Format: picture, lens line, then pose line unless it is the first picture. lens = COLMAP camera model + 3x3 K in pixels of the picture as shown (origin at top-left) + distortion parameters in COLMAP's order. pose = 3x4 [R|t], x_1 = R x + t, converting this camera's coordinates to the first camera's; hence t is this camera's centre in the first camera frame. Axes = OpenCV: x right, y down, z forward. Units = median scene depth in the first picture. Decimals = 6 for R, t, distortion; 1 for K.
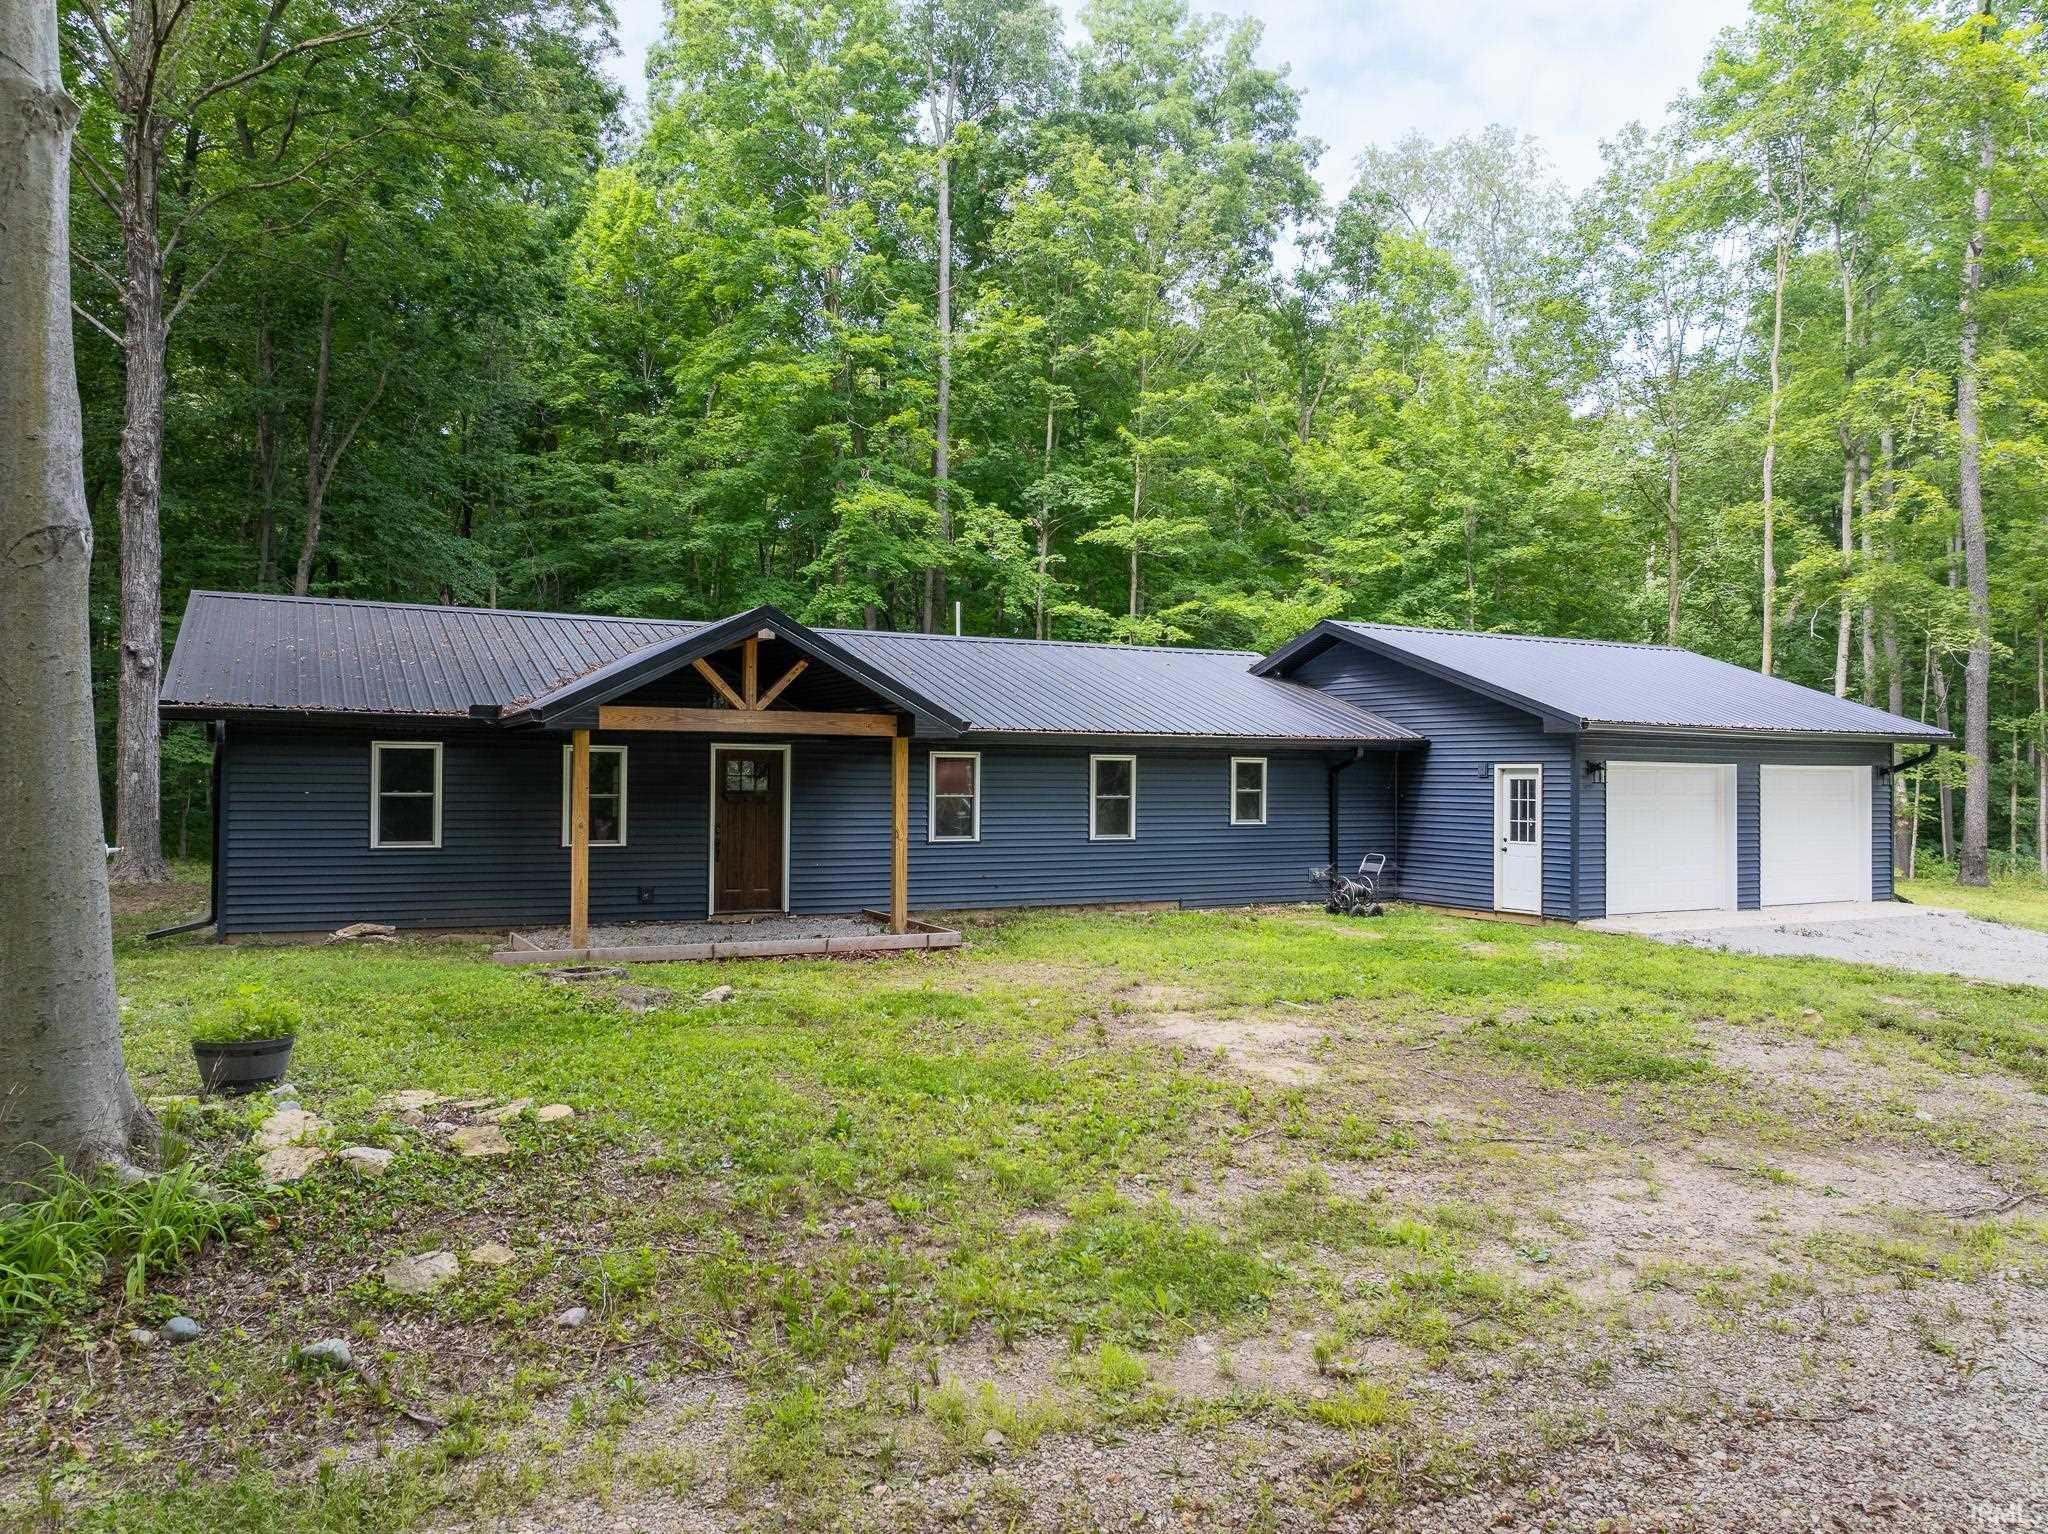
lens RADIAL K [[1437.7, 0, 1025.2], [0, 1437.7, 767.8], [0, 0, 1]] dist [-0.032377, 0.007500]
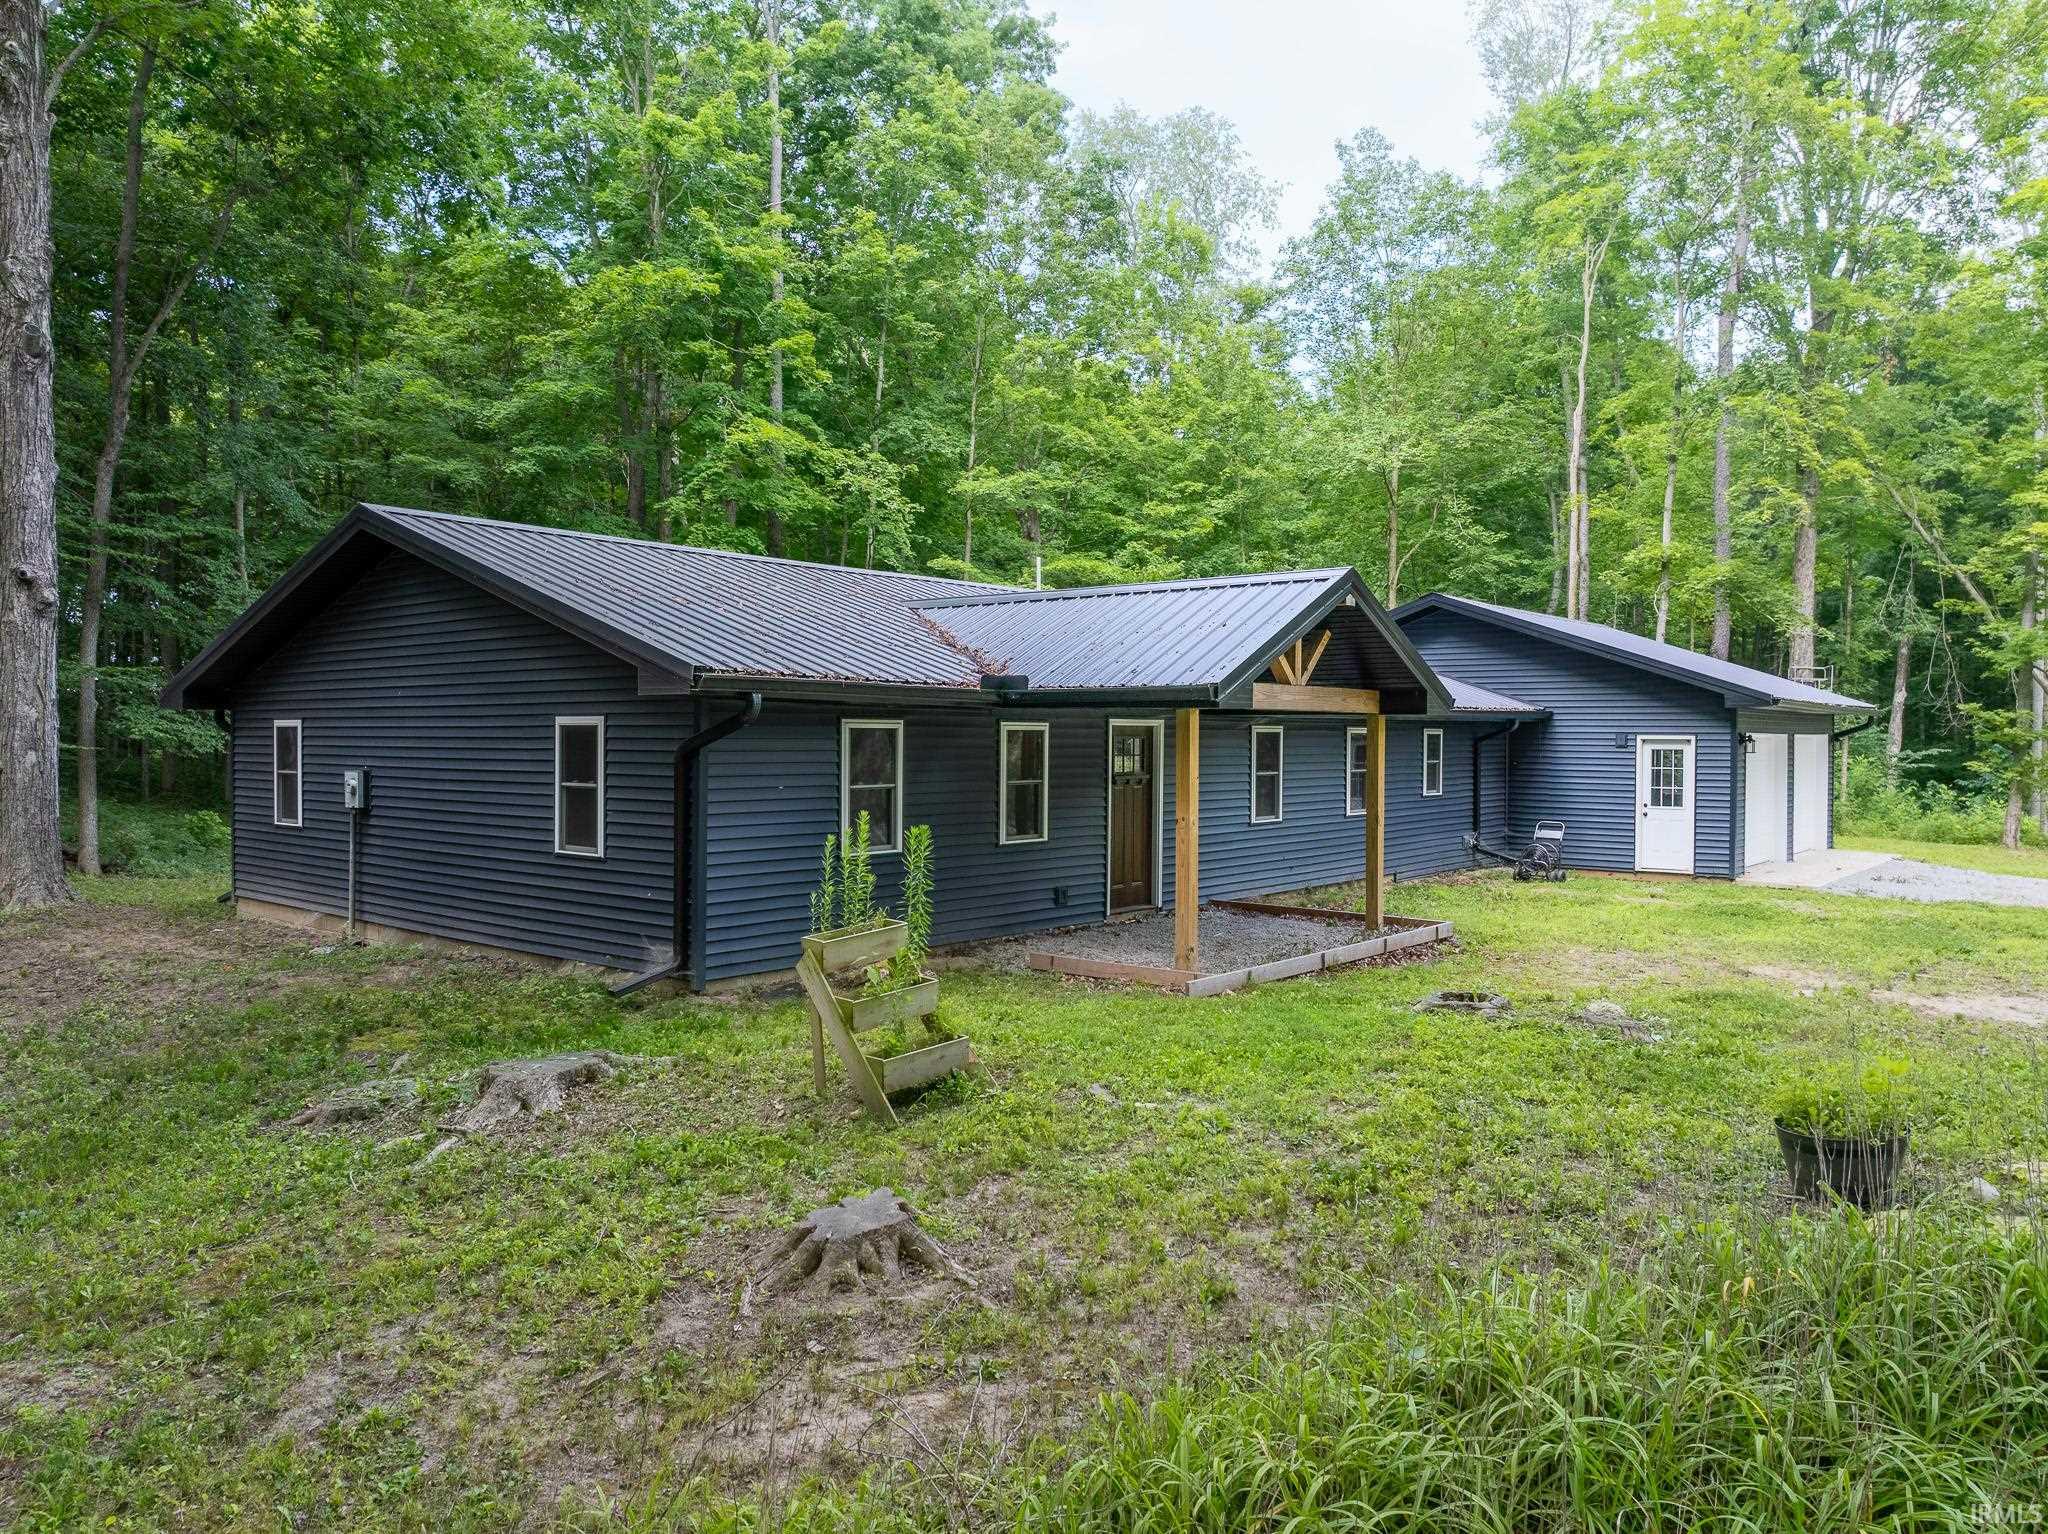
lens RADIAL K [[1437.7, 0, 1028.6], [0, 1437.7, 773.6], [0, 0, 1]] dist [-0.032377, 0.007500]
pose [[0.922892, -0.014537, 0.384785, -0.507011], [-0.000215, 0.999268, 0.038268, -0.014833], [-0.385059, -0.035400, 0.922213, 0.184870]]
